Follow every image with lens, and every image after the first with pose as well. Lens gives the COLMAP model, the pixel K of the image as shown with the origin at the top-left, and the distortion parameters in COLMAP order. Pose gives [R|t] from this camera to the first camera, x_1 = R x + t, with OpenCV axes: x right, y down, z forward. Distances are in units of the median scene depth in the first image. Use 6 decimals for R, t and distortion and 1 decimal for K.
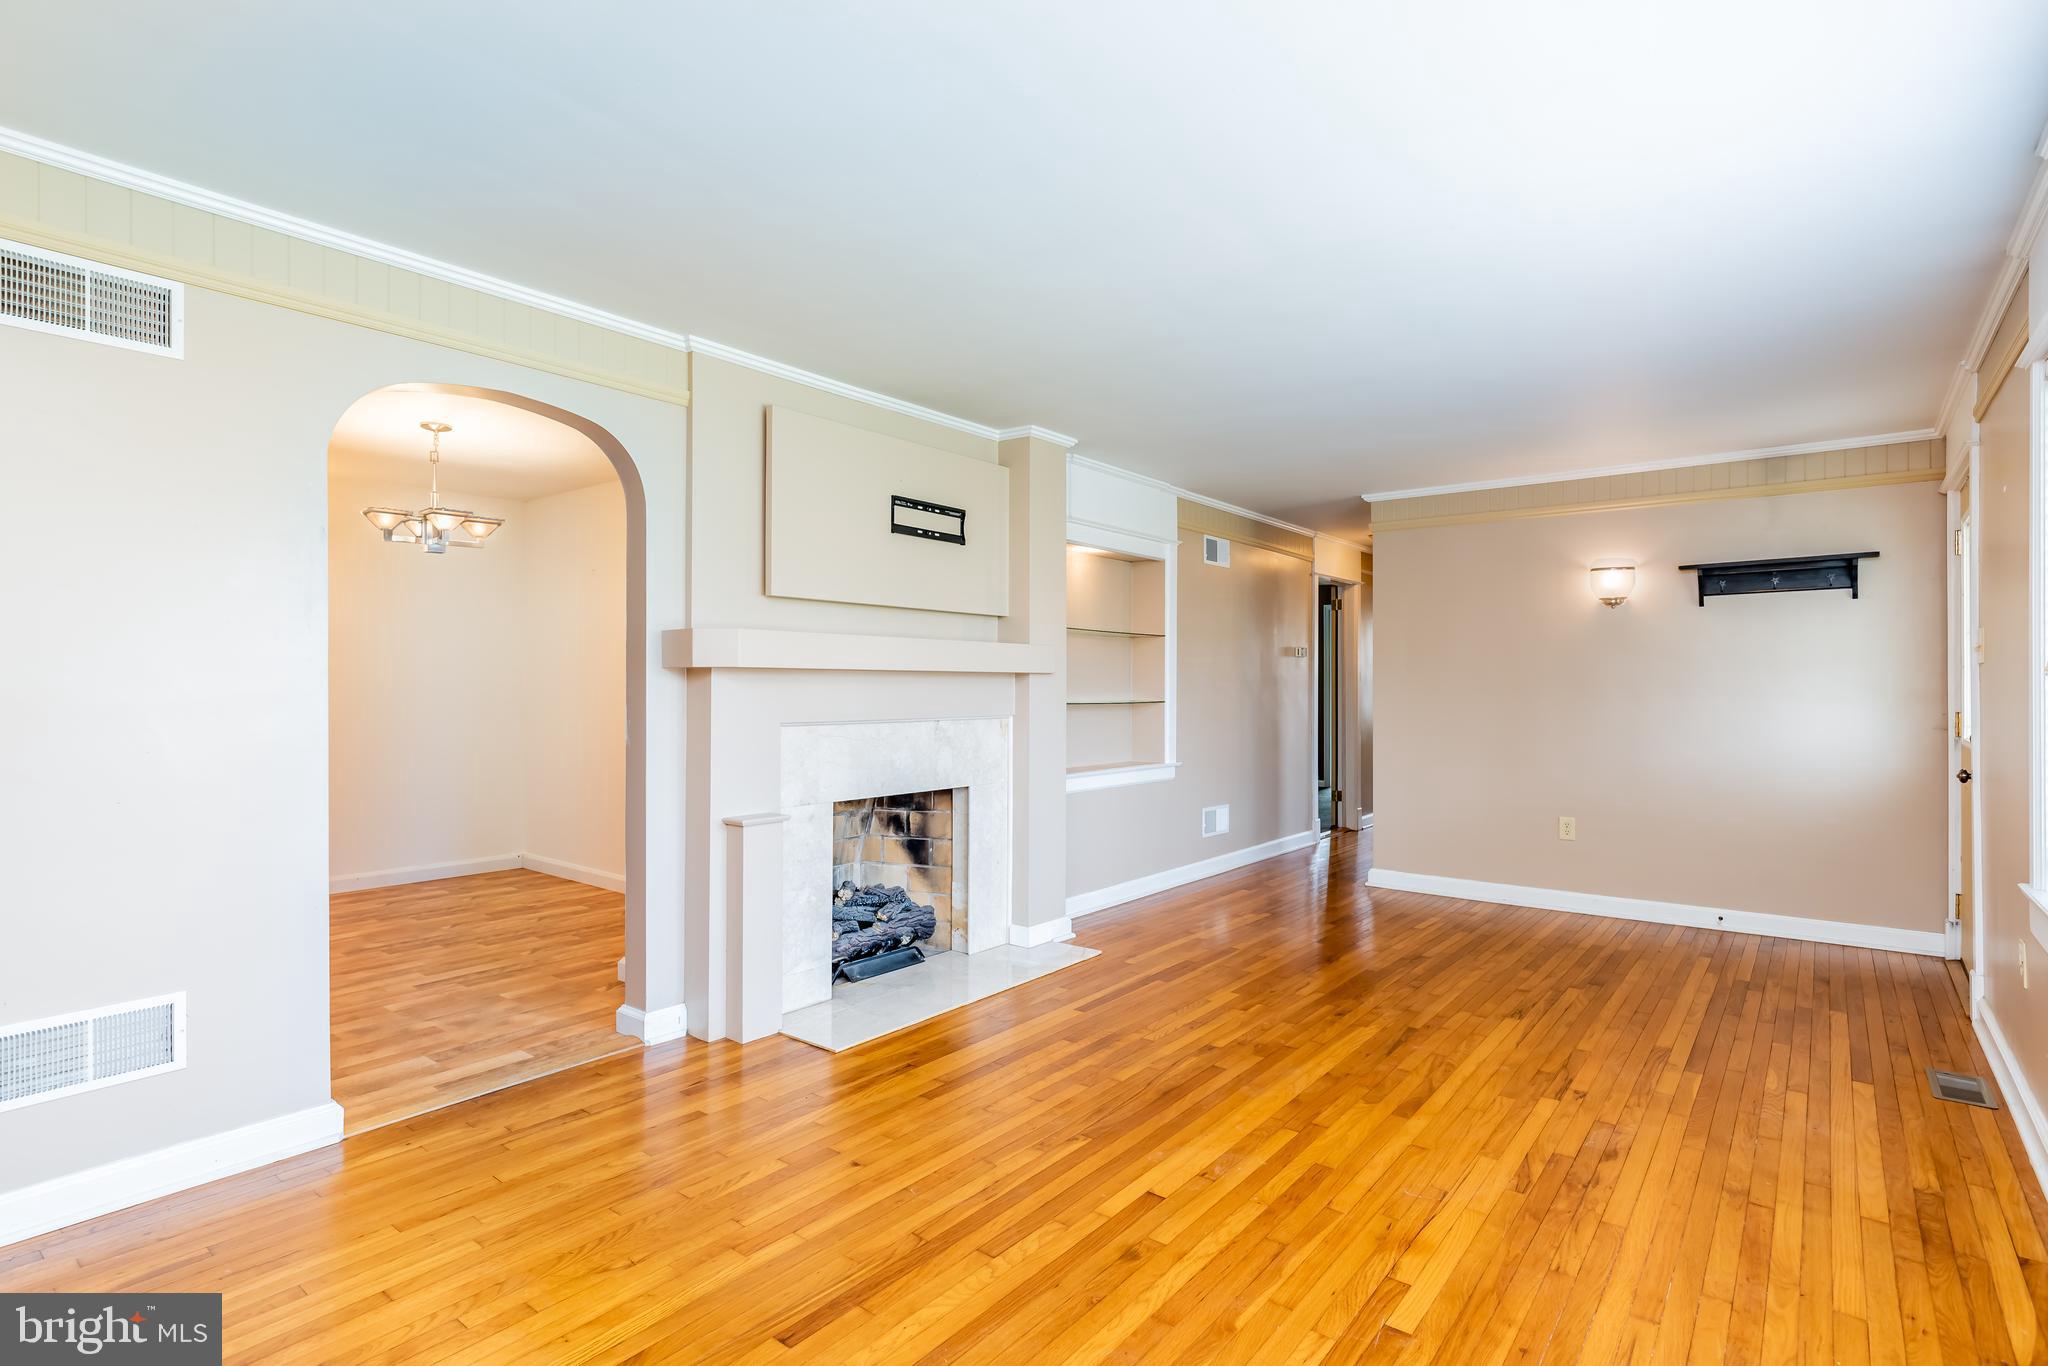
lens RADIAL K [[1018.5, 0, 1038.7], [0, 1018.5, 680.5], [0, 0, 1]] dist [0.001434, 0.000463]
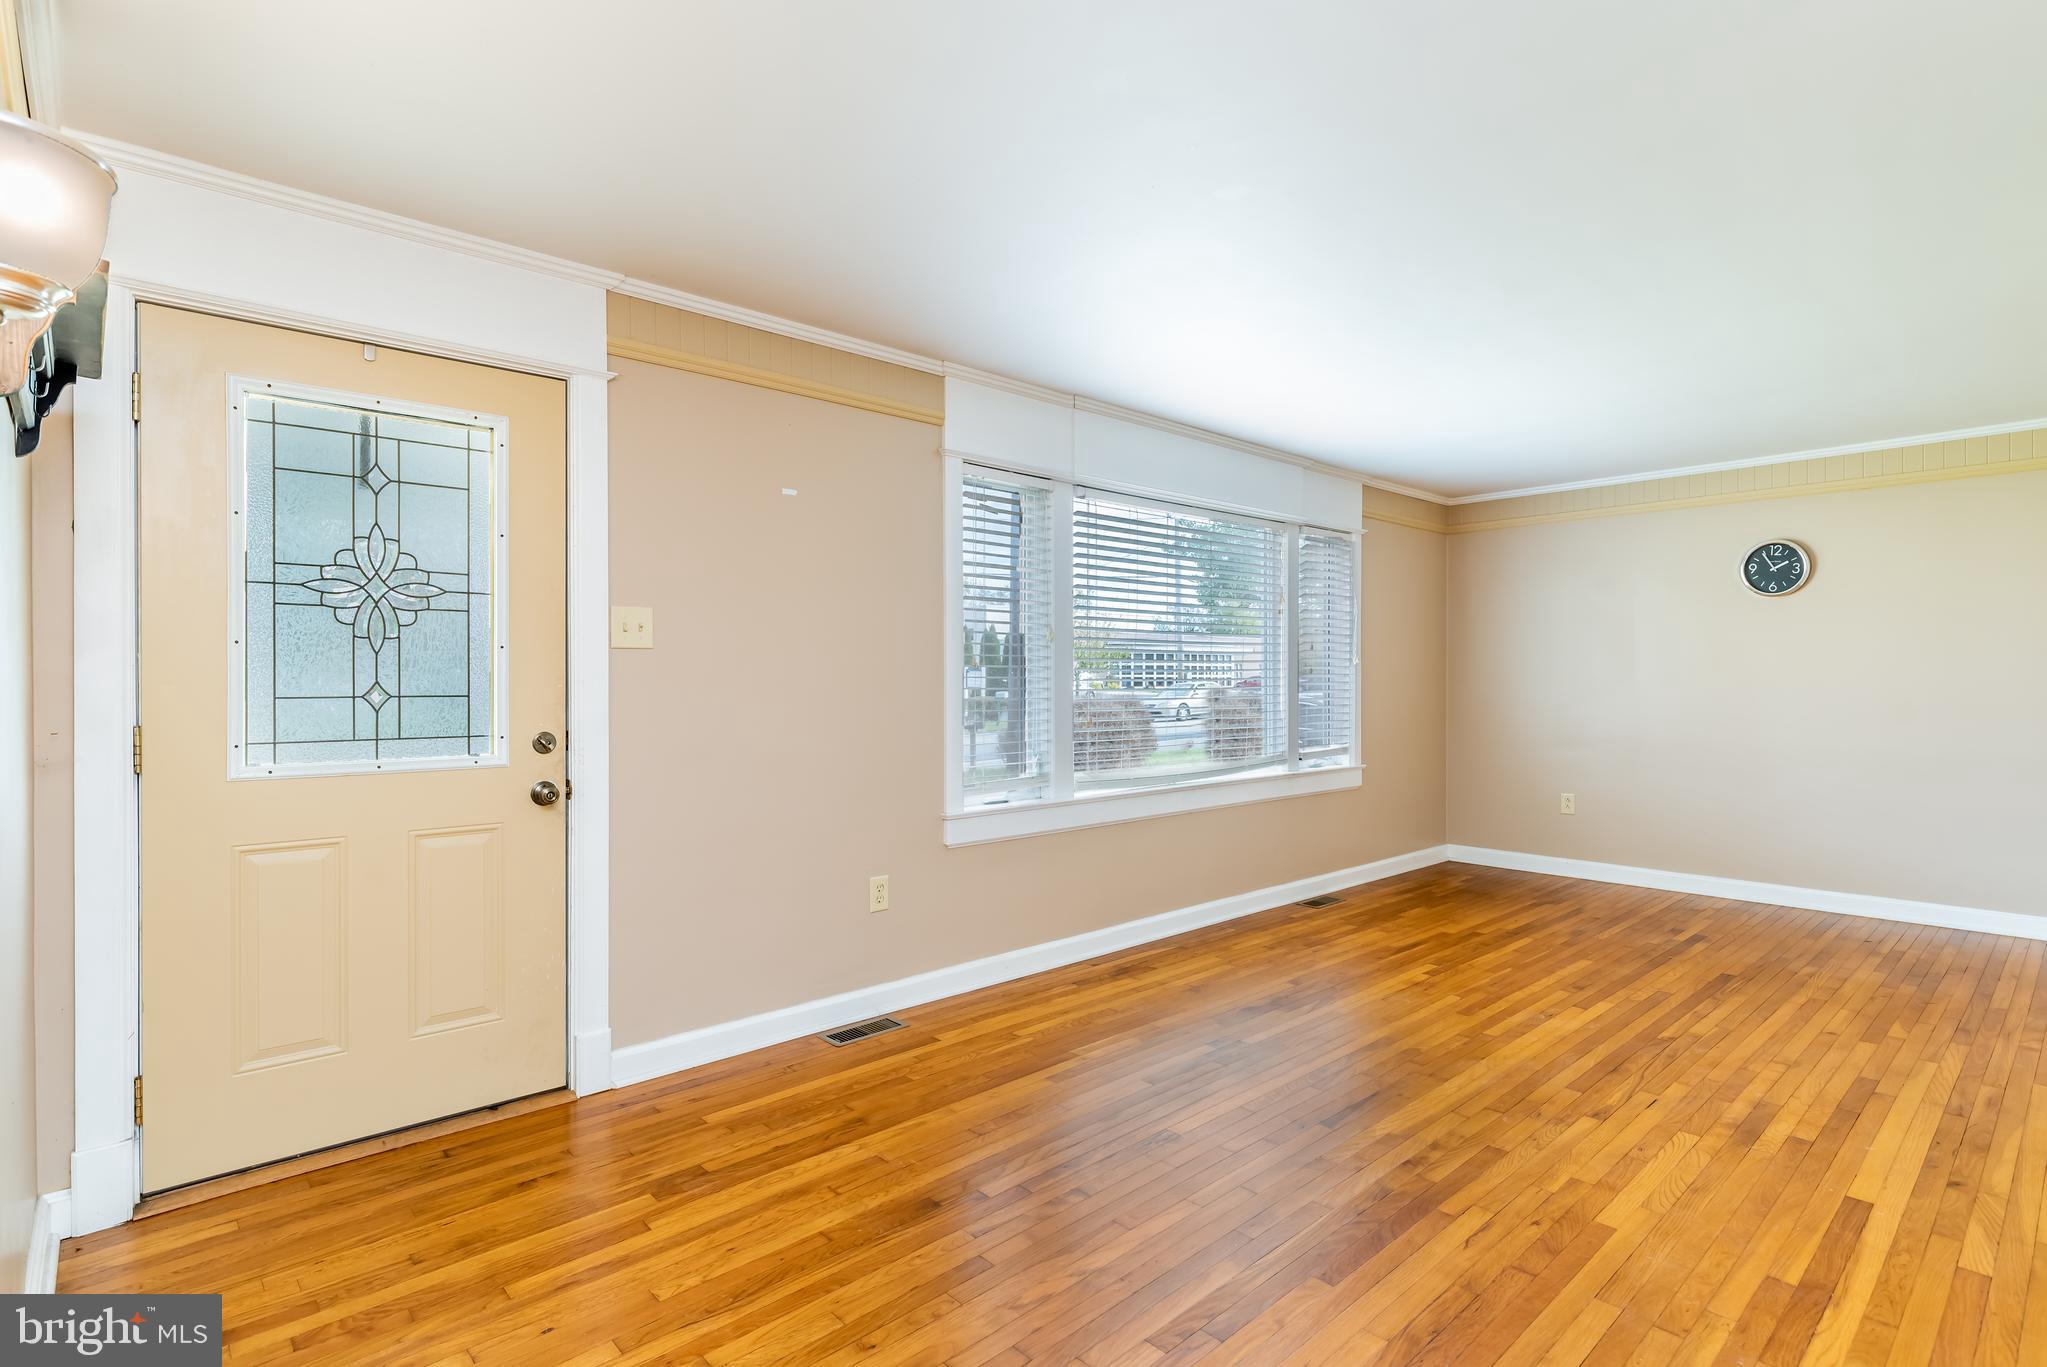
lens RADIAL K [[1018.0, 0, 1021.3], [0, 1018.0, 682.3], [0, 0, 1]] dist [0.001434, 0.000463]
pose [[-0.985787, -0.002179, 0.167984, 0.532530], [-0.001895, 0.999996, 0.001848, 0.009145], [-0.167987, 0.001504, -0.985788, 2.052649]]
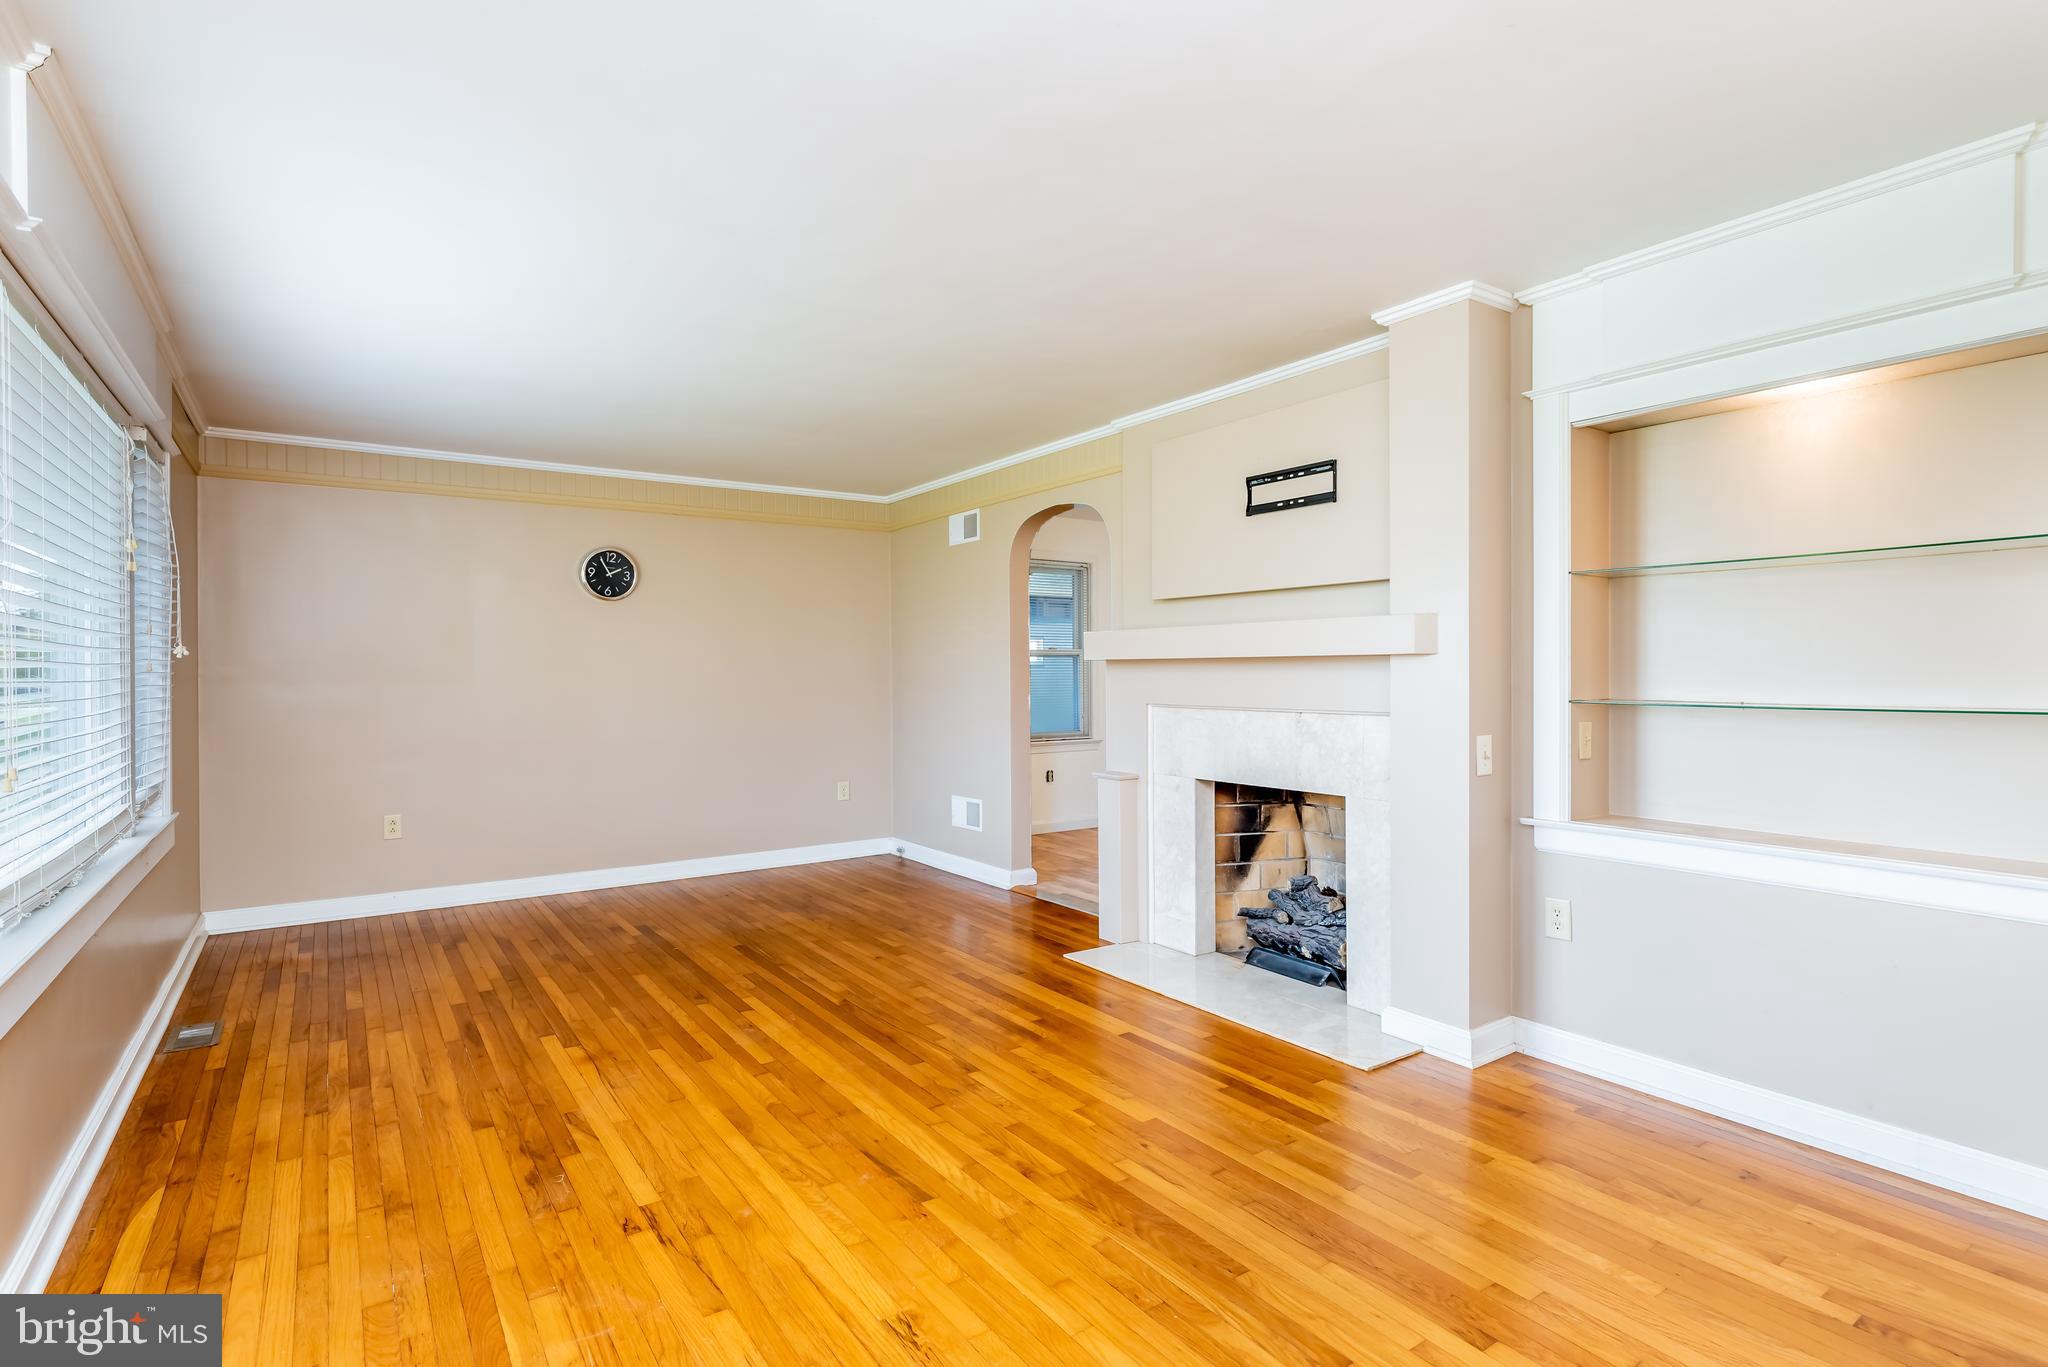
lens RADIAL K [[1018.5, 0, 1071.8], [0, 1018.5, 675.3], [0, 0, 1]] dist [0.001434, 0.000463]
pose [[-0.277643, 0.002366, -0.960681, 1.108280], [0.008252, 0.999966, 0.000078, 0.007776], [0.960649, -0.007905, -0.277653, 1.458934]]
